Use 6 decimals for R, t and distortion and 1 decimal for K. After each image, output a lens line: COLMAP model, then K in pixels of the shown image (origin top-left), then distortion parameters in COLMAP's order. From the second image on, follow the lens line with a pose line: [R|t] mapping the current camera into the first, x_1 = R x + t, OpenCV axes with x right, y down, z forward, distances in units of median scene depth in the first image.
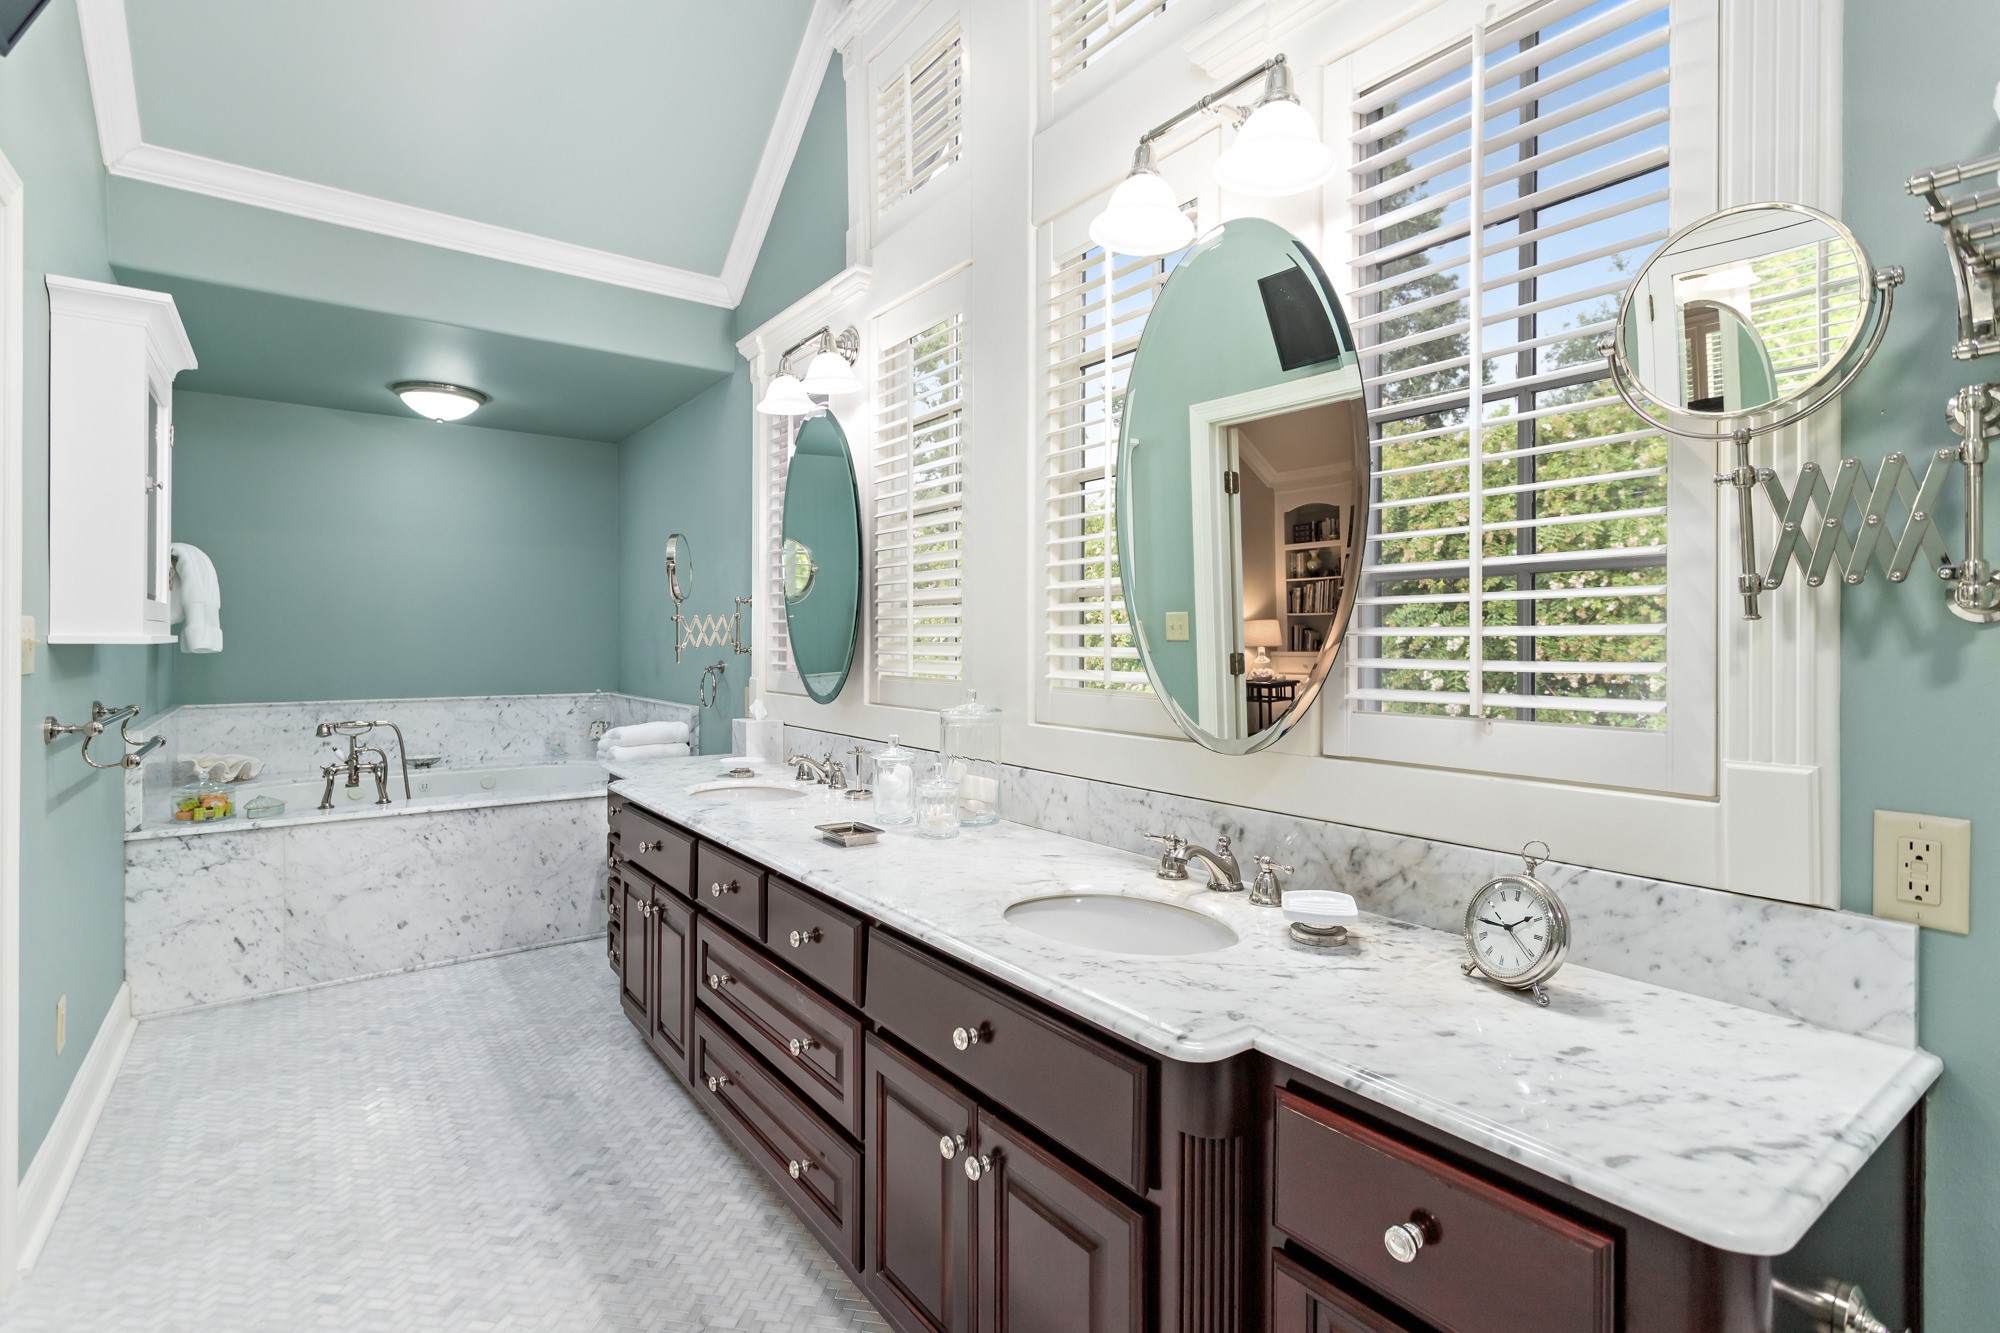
lens RADIAL K [[952.2, 0, 1003.7], [0, 952.2, 630.5], [0, 0, 1]] dist [0.000158, 0.000190]
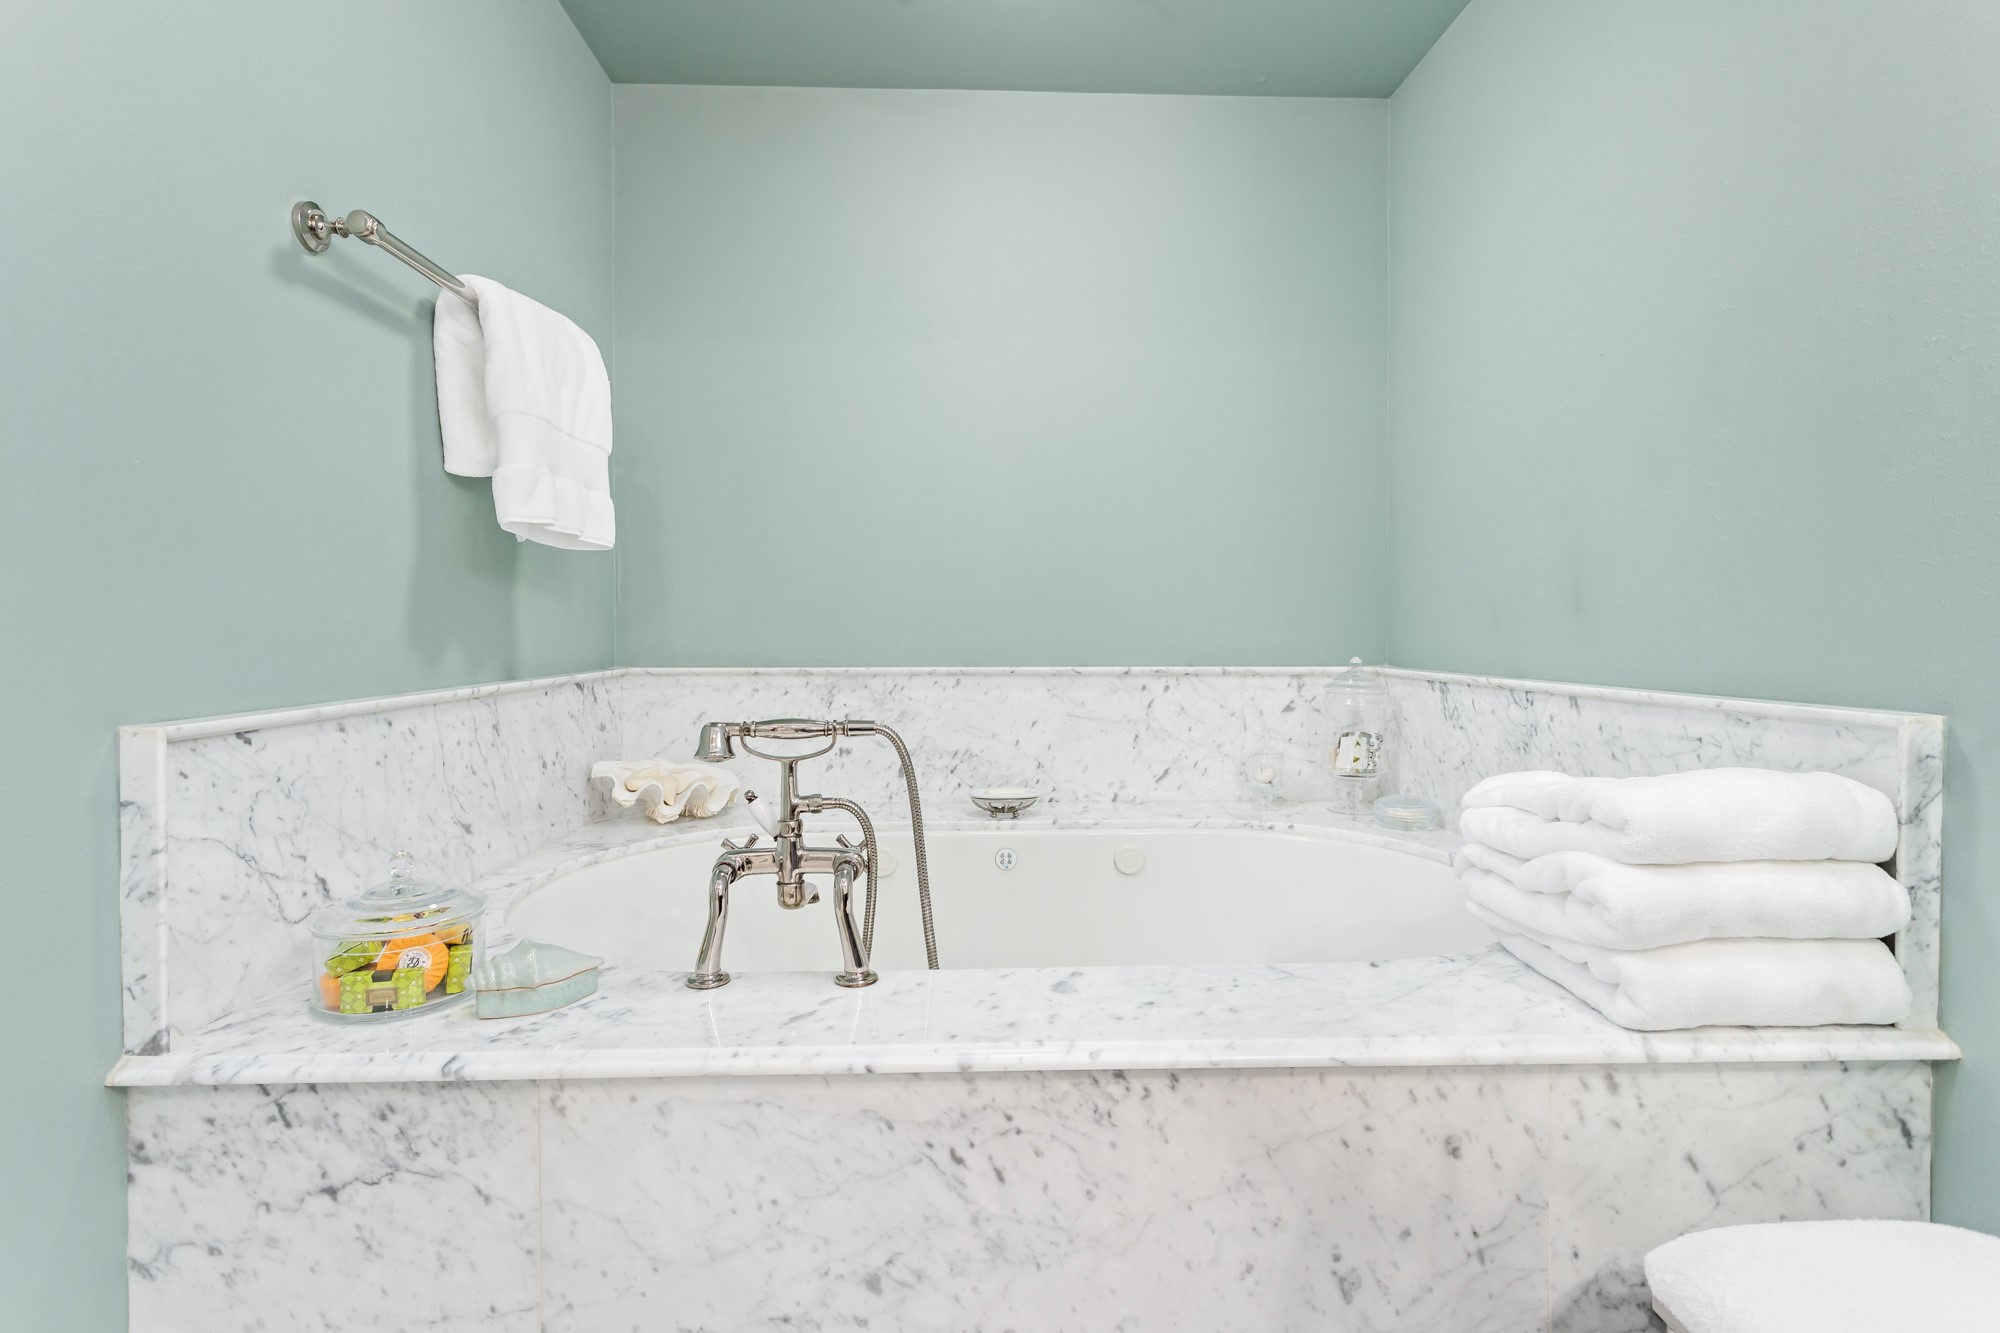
lens RADIAL K [[952.2, 0, 1003.7], [0, 952.2, 630.5], [0, 0, 1]] dist [0.000158, 0.000190]
pose [[0.823676, -0.001221, -0.567060, -0.435194], [0.006898, 0.999945, 0.007867, 0.062761], [0.567019, -0.010391, 0.823639, 0.775334]]
